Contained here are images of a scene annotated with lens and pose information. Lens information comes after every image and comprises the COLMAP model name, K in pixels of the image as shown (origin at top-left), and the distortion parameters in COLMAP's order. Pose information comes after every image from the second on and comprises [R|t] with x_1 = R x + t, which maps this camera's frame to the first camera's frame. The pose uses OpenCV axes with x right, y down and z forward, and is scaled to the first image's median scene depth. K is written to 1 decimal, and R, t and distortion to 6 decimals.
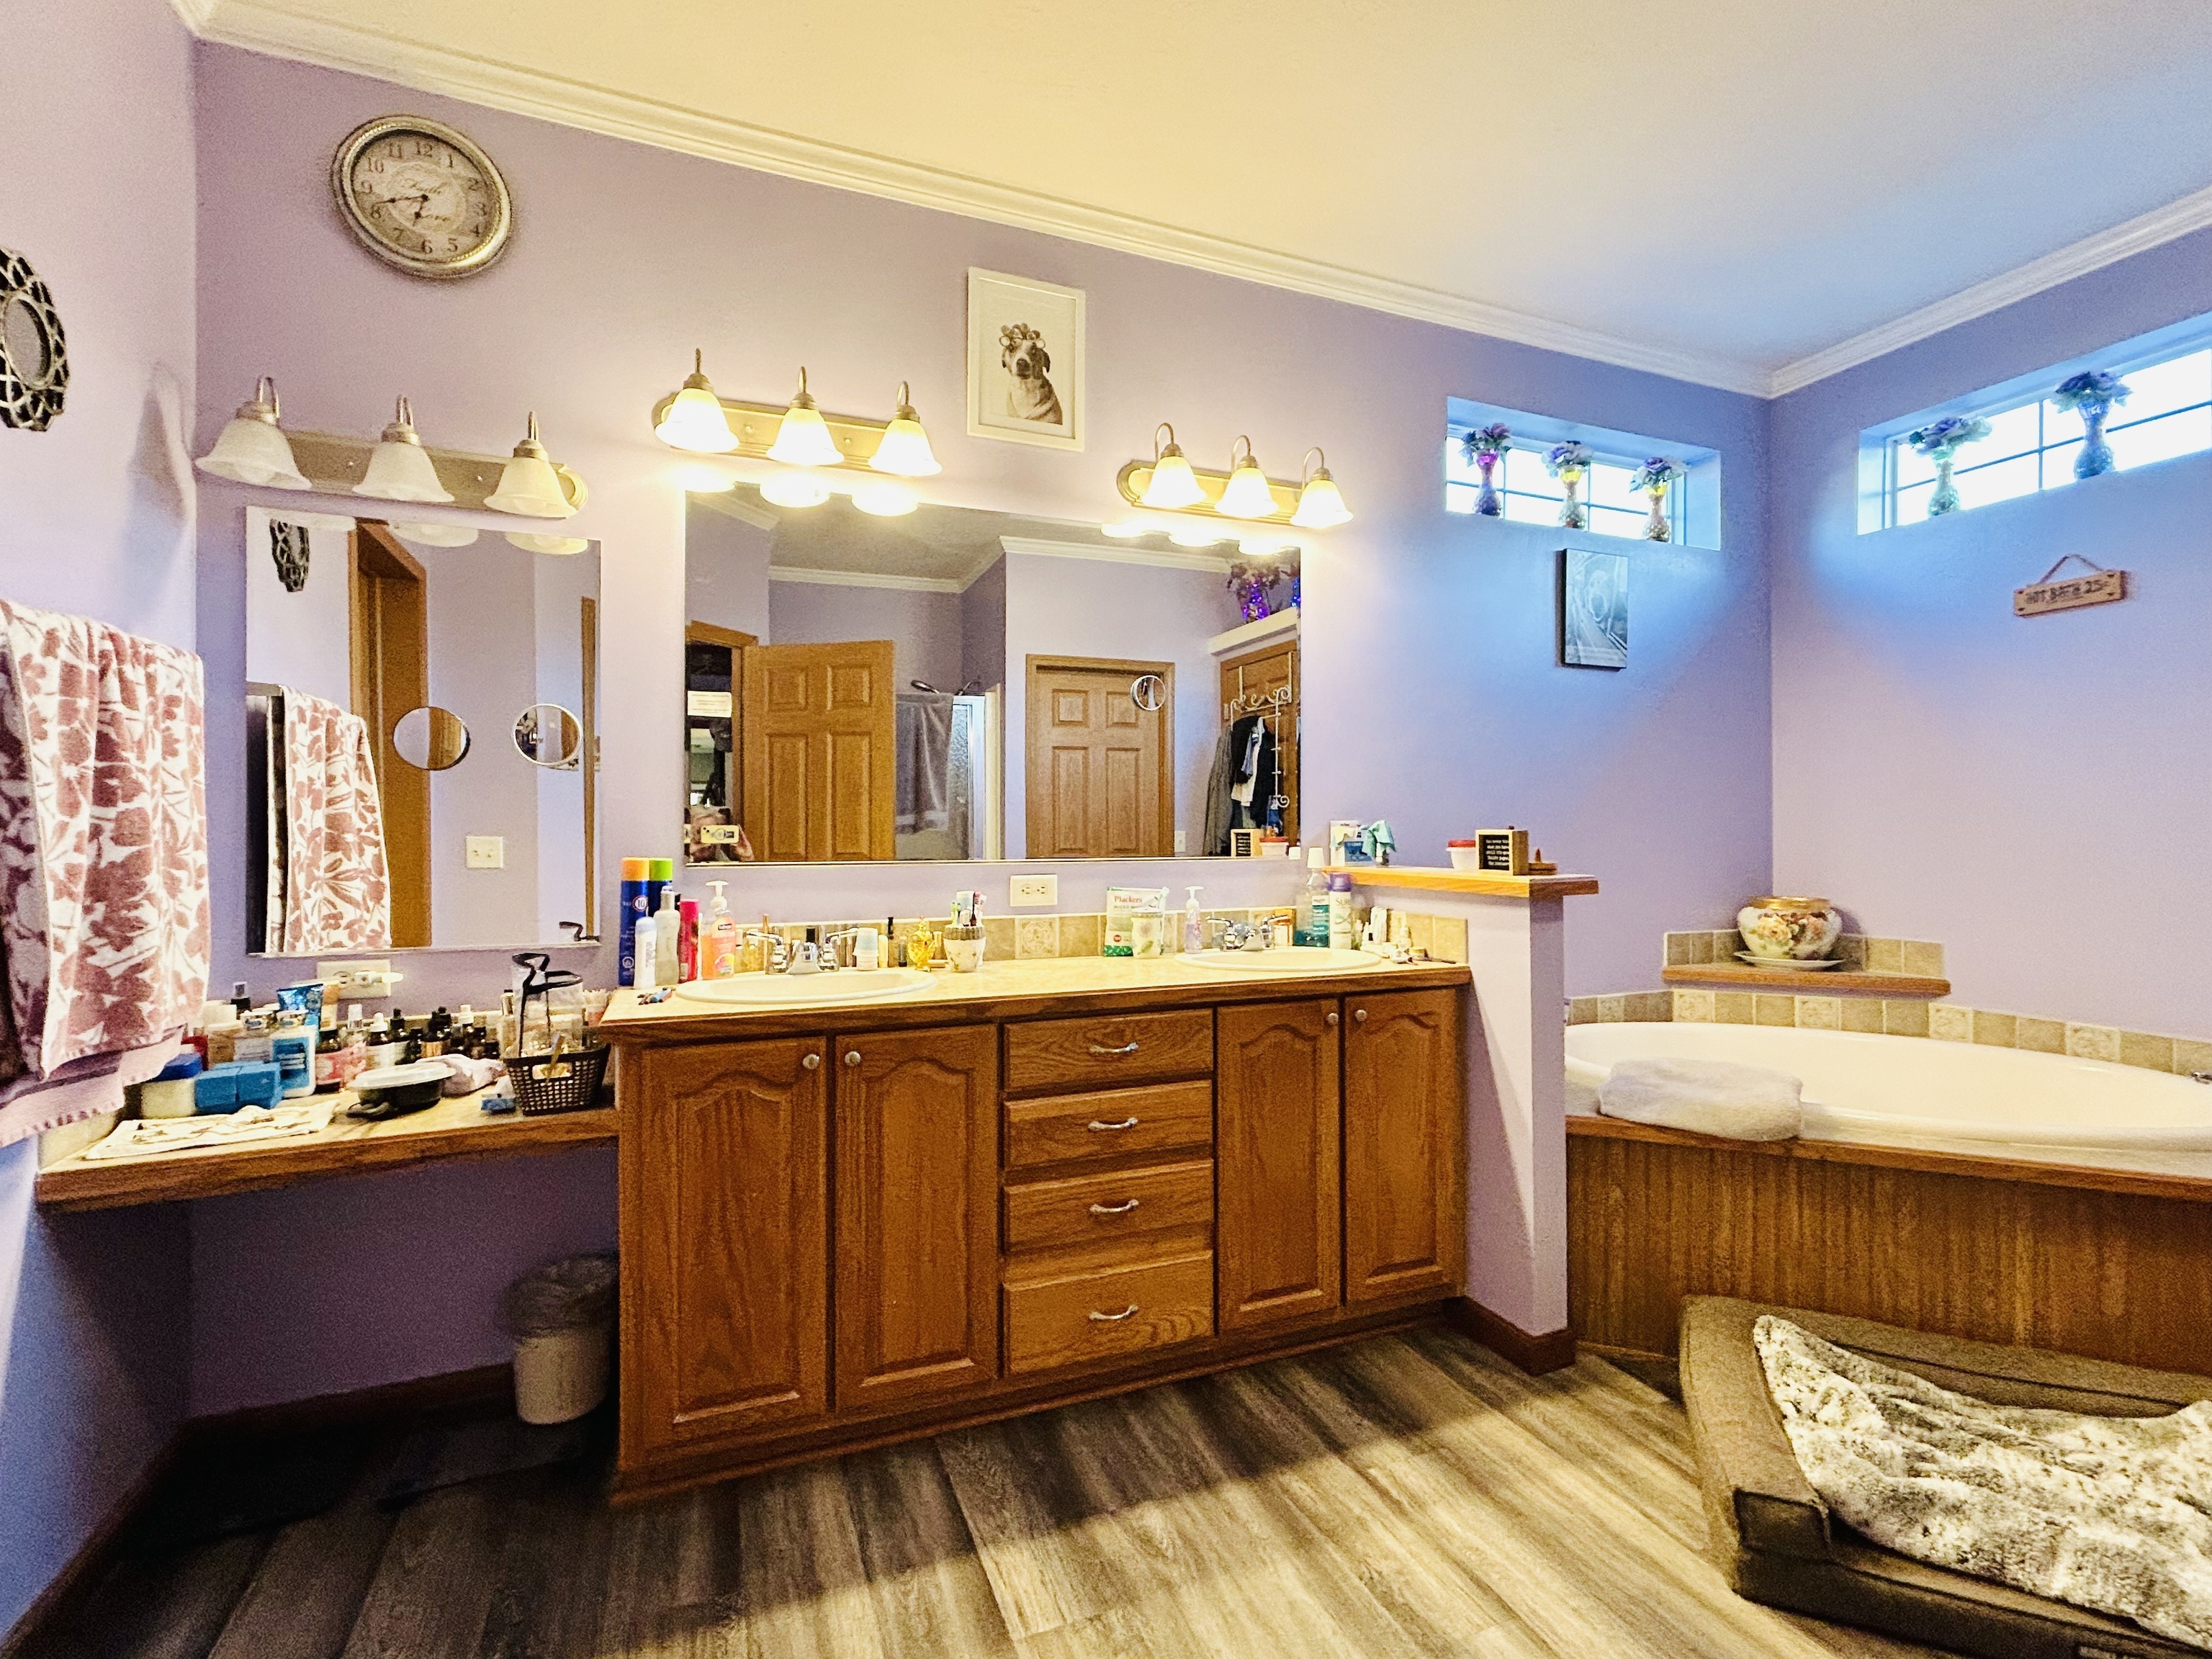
lens RADIAL K [[1015.8, 0, 1108.6], [0, 1015.8, 831.0], [0, 0, 1]] dist [-0.000085, 0.000269]
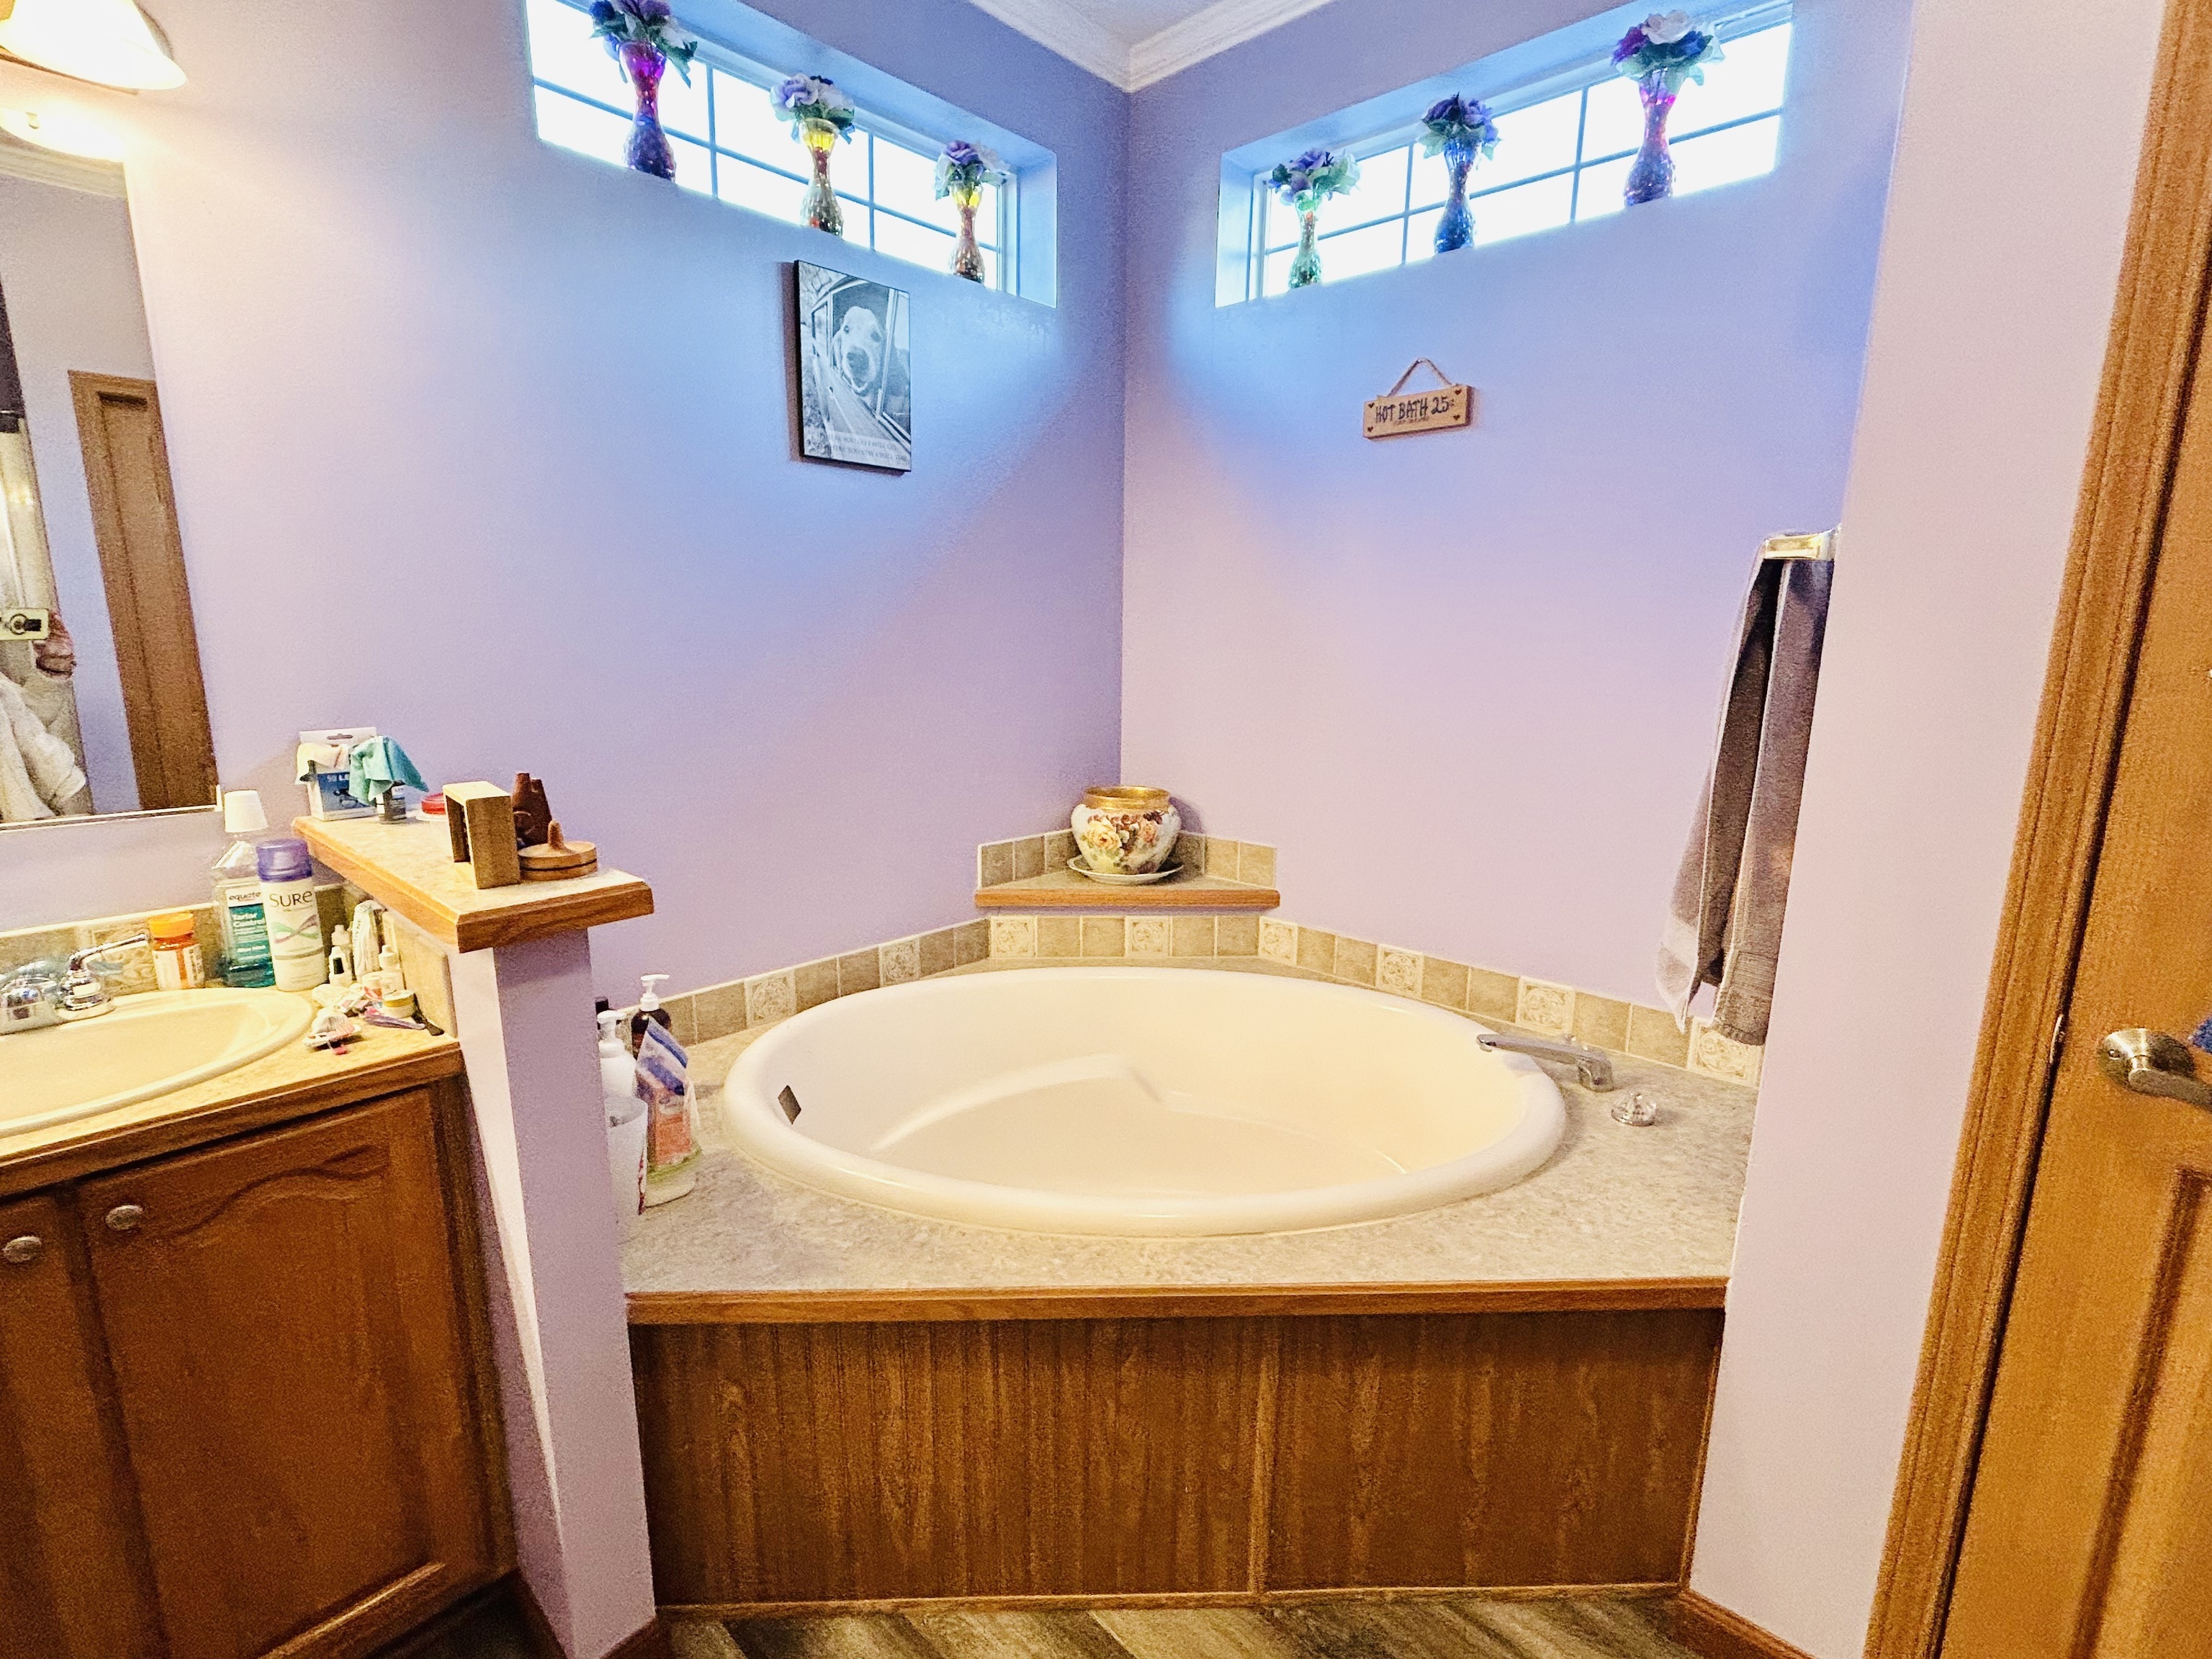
lens RADIAL K [[1015.8, 0, 1103.0], [0, 1015.8, 828.7], [0, 0, 1]] dist [-0.000085, 0.000269]
pose [[0.906539, -0.070965, 0.416114, 0.334812], [-0.011159, 0.981394, 0.191682, -0.059639], [-0.421974, -0.178410, 0.888880, 0.310734]]
